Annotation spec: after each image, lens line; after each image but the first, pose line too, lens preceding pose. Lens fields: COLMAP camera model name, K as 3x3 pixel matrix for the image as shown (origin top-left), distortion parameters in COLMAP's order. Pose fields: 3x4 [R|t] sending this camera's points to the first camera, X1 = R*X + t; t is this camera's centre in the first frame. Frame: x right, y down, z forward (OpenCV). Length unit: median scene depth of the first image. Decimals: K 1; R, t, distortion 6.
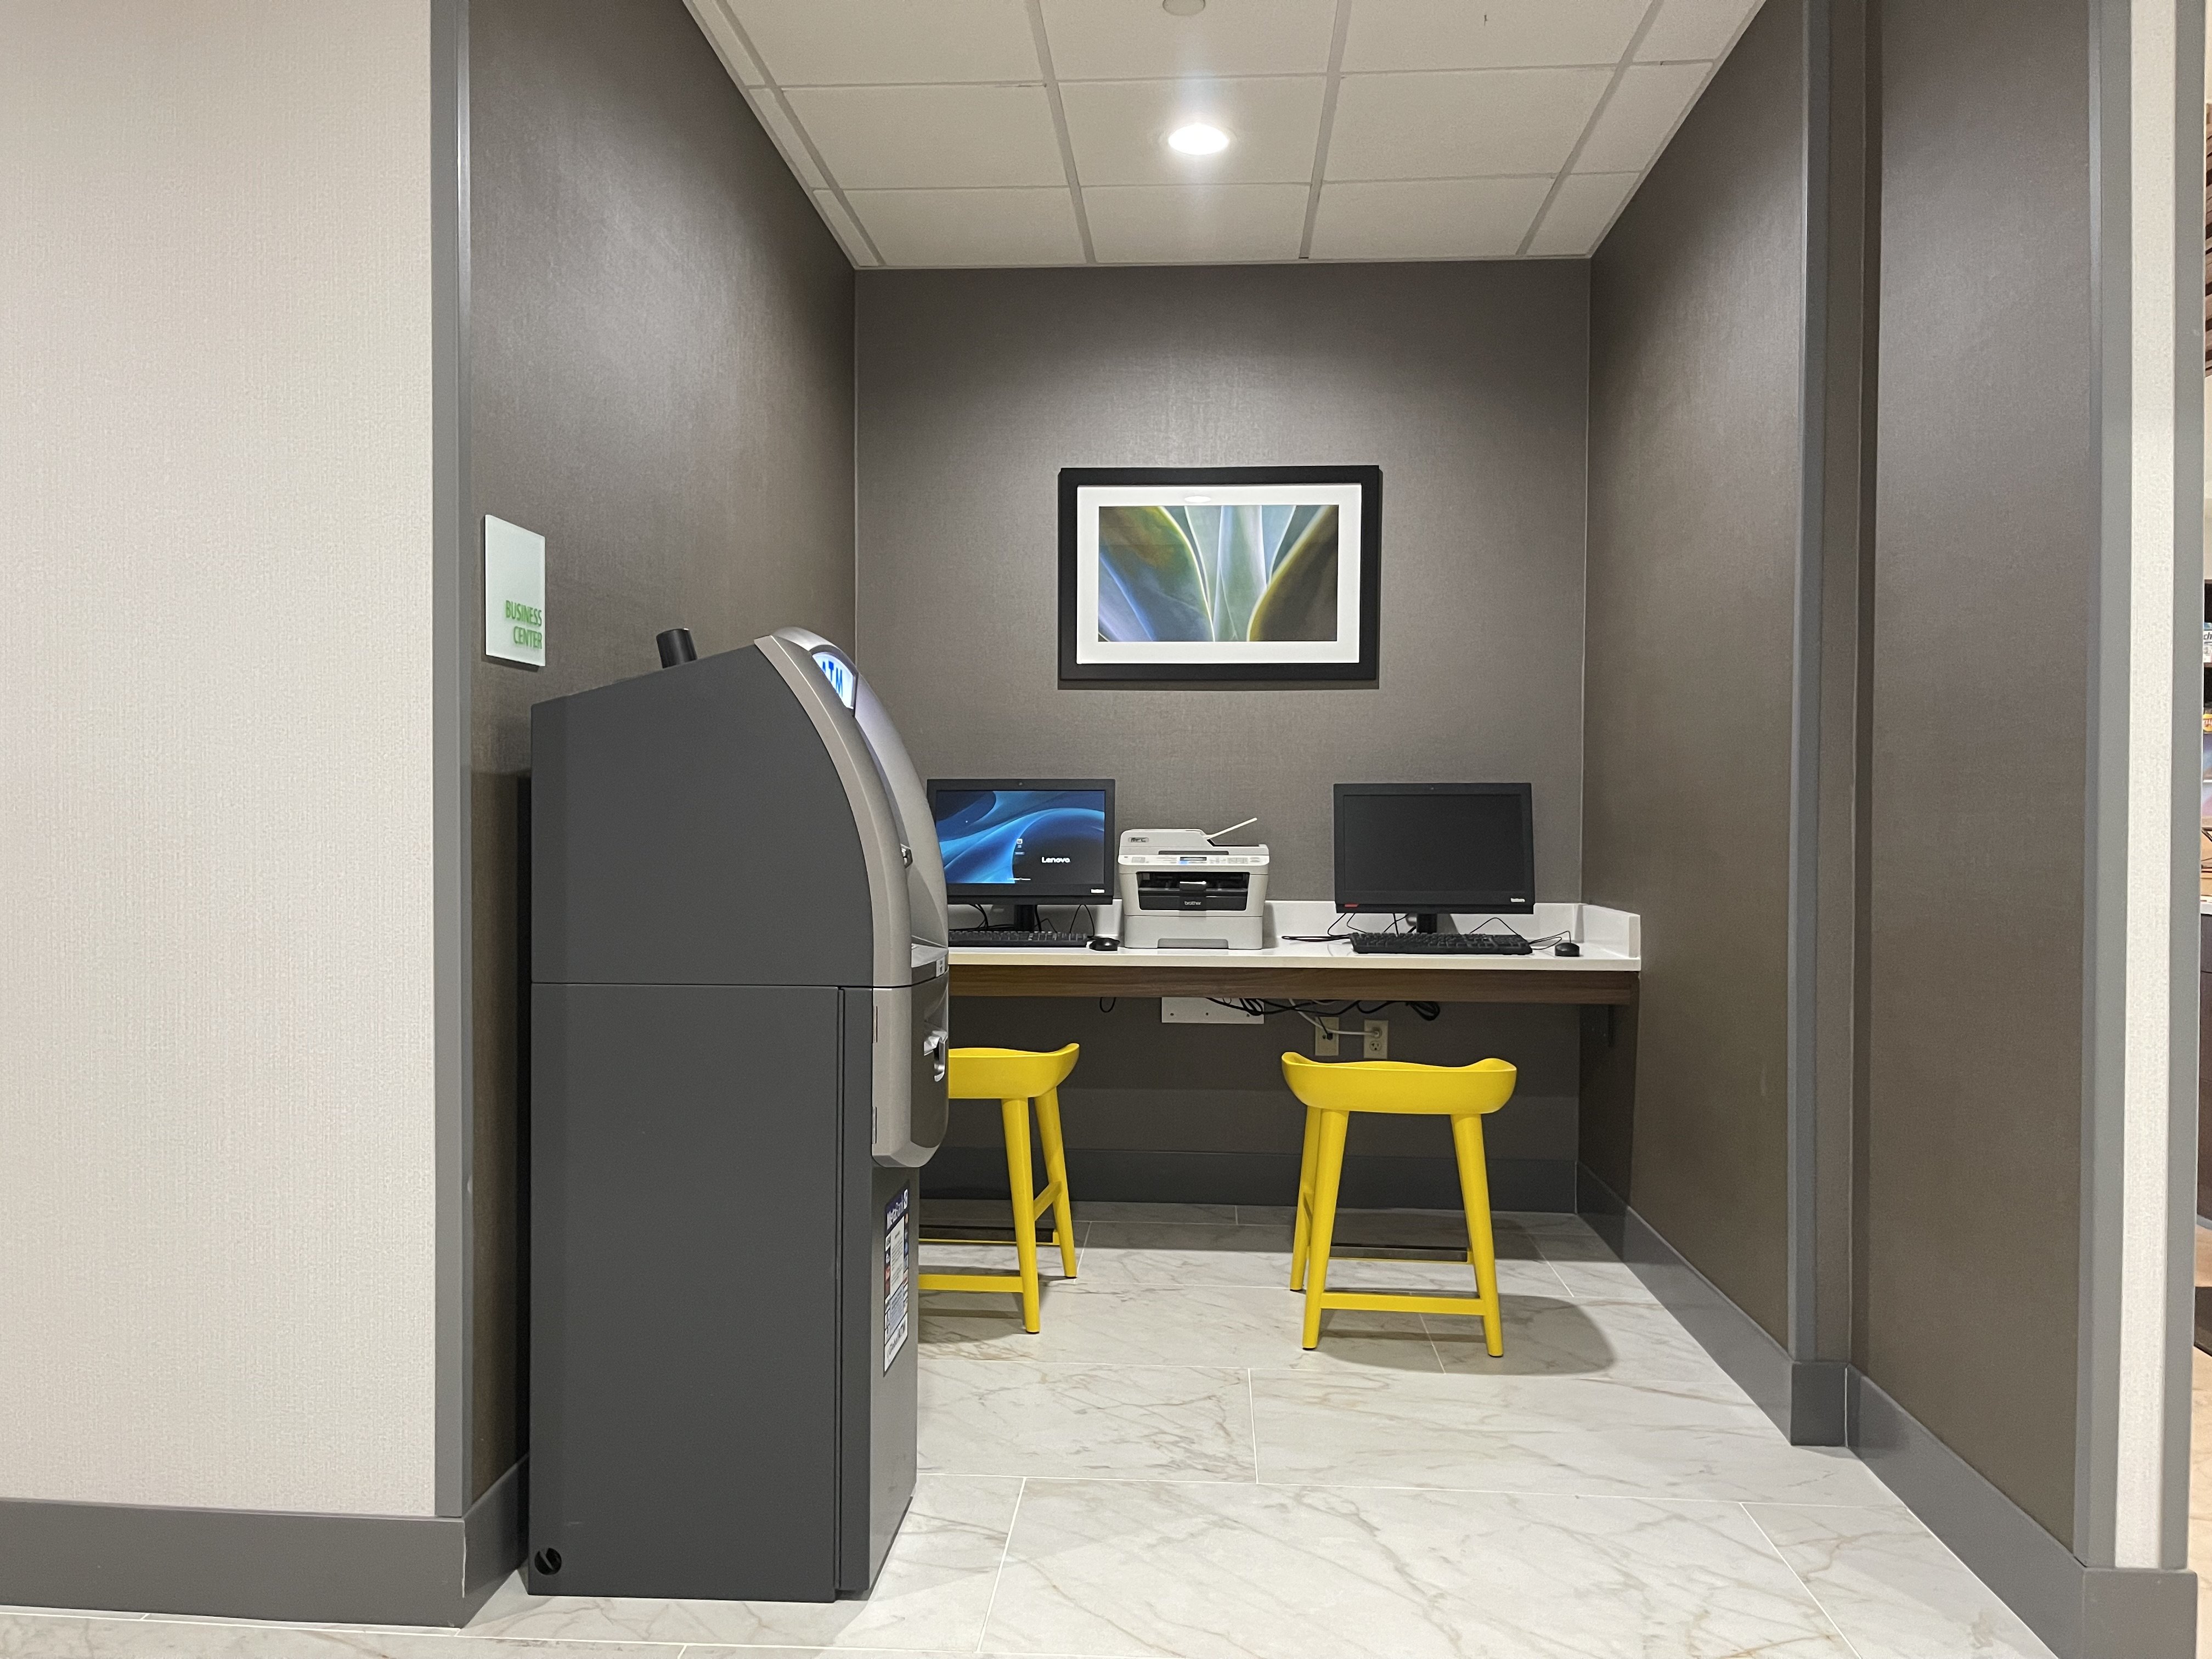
lens RADIAL K [[1687.3, 0, 1101.9], [0, 1687.3, 827.8], [0, 0, 1]] dist [0.039959, -0.023110]
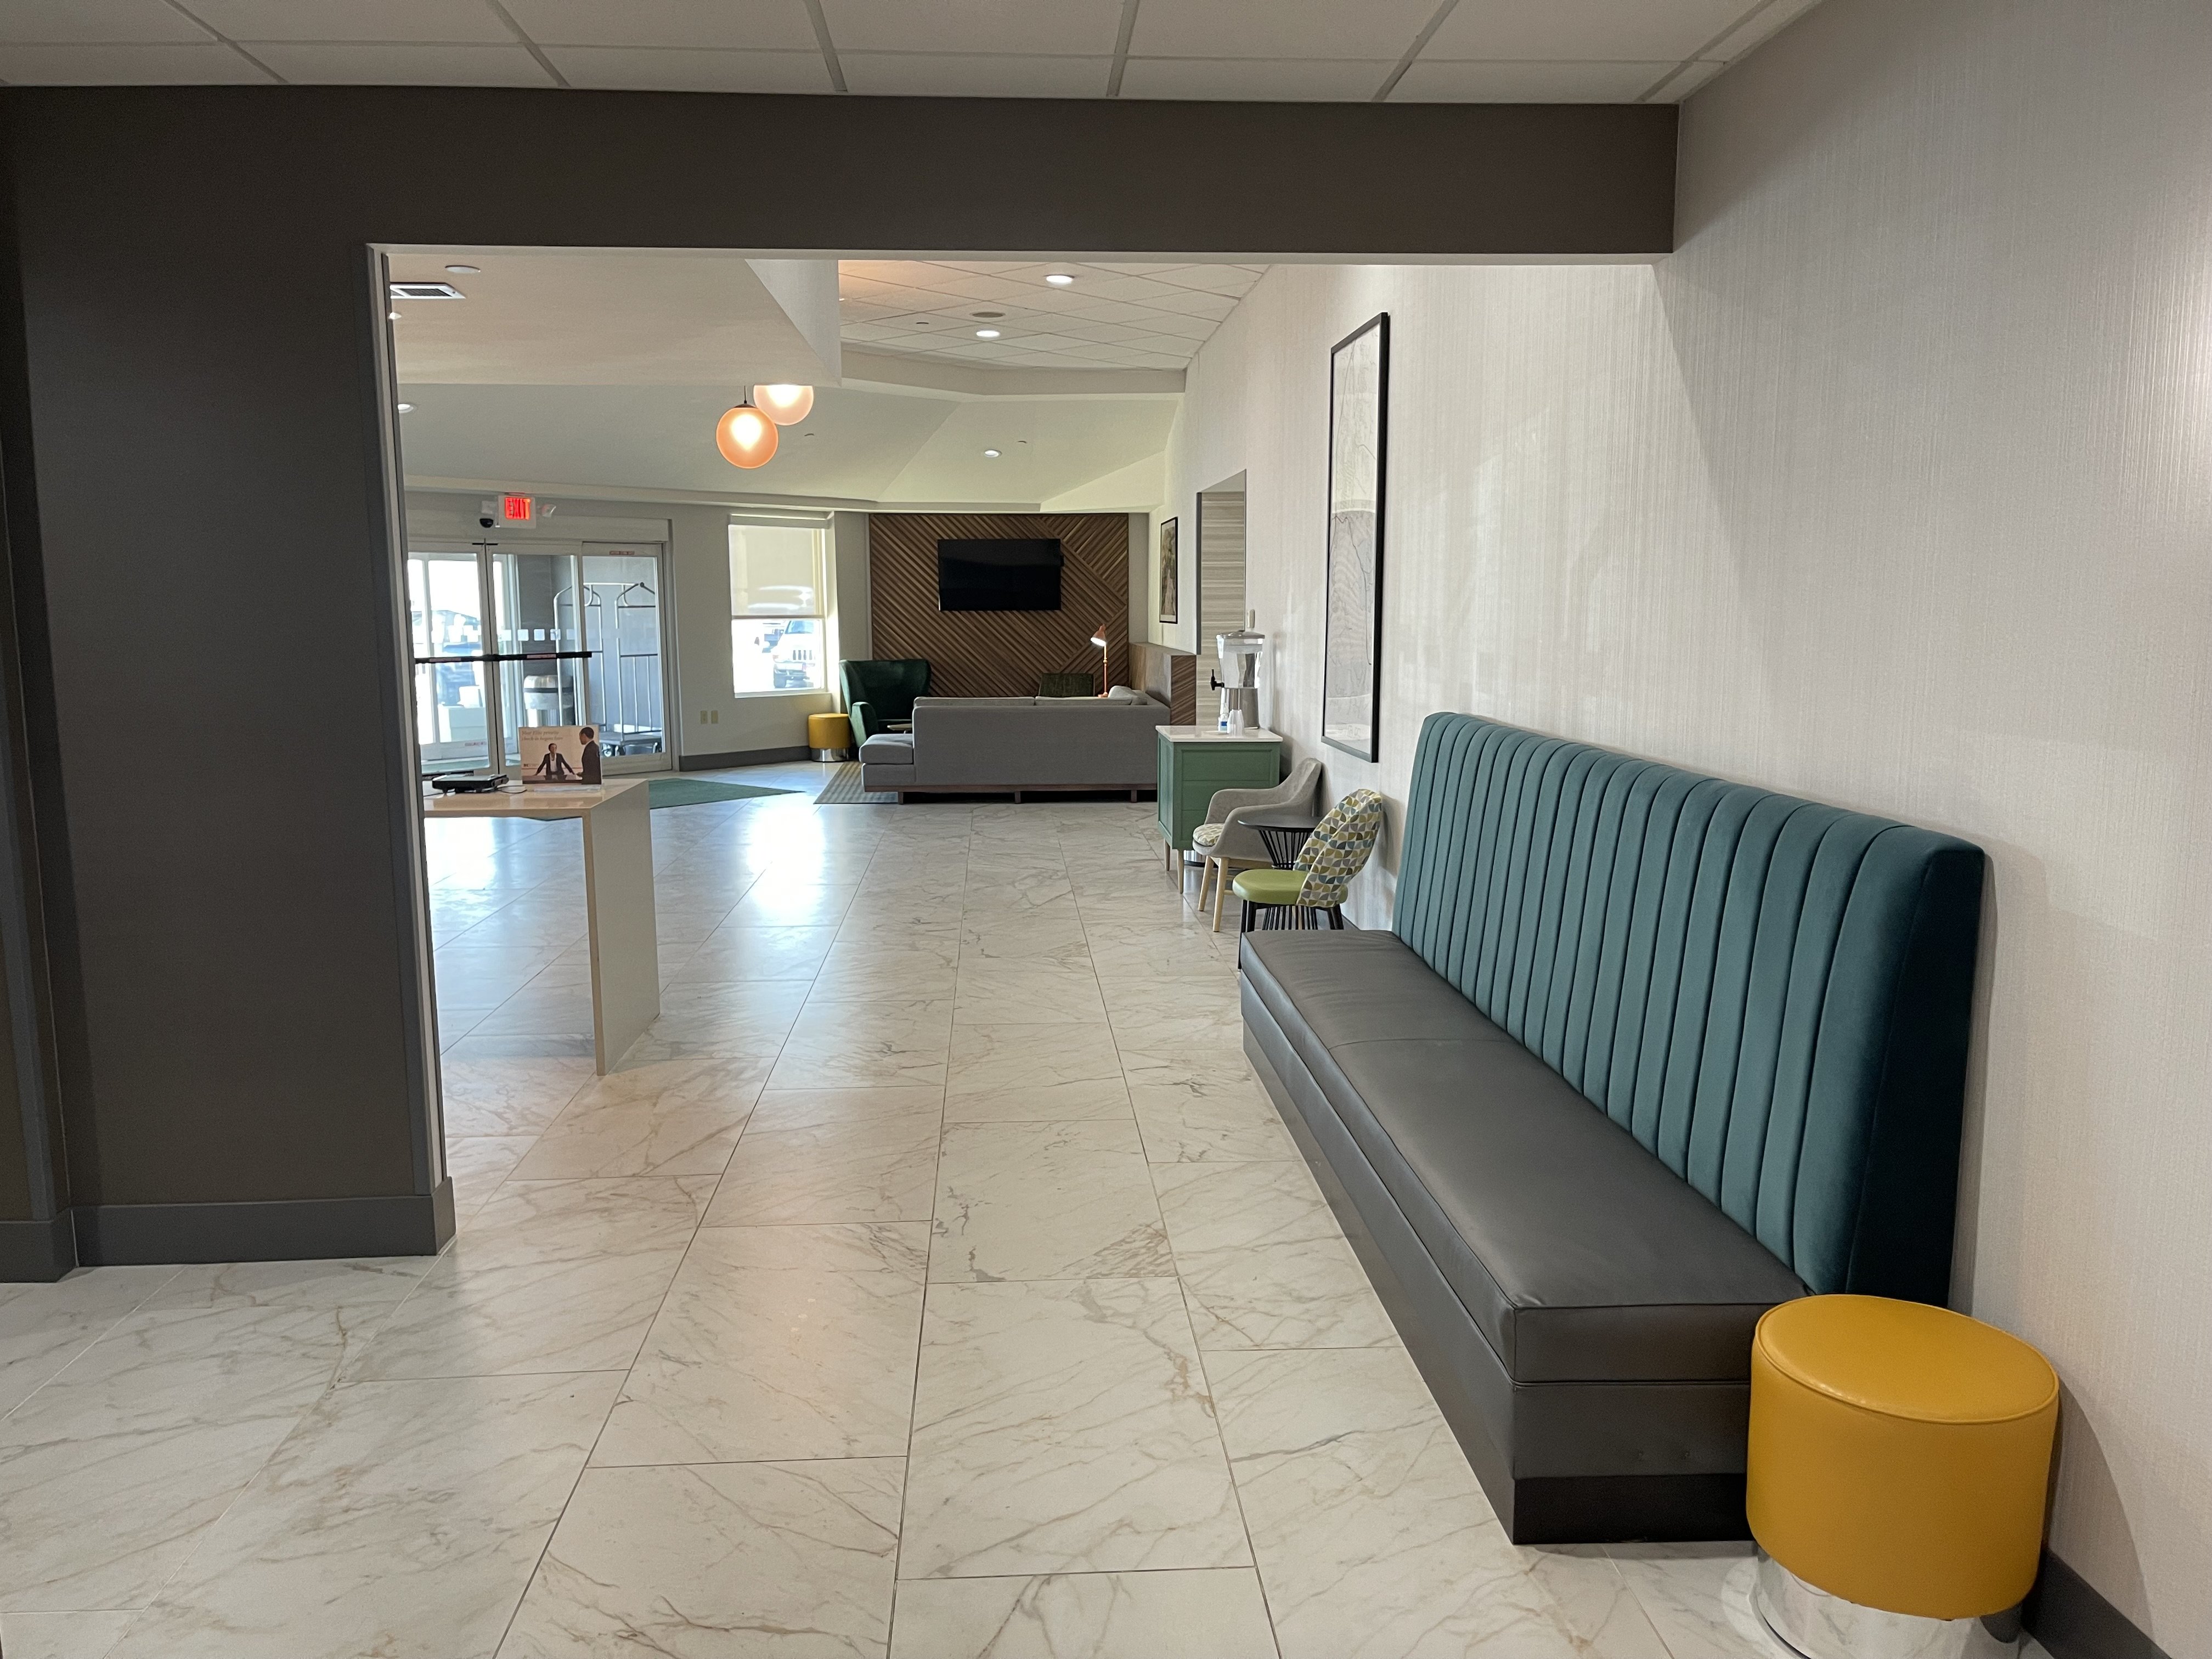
lens RADIAL K [[1687.3, 0, 1105.2], [0, 1687.3, 829.5], [0, 0, 1]] dist [0.039959, -0.023110]
pose [[-0.133863, -0.141421, 0.980857, -1.110291], [0.004275, 0.989674, 0.143276, -0.199387], [-0.990991, 0.023373, -0.131876, 0.420341]]
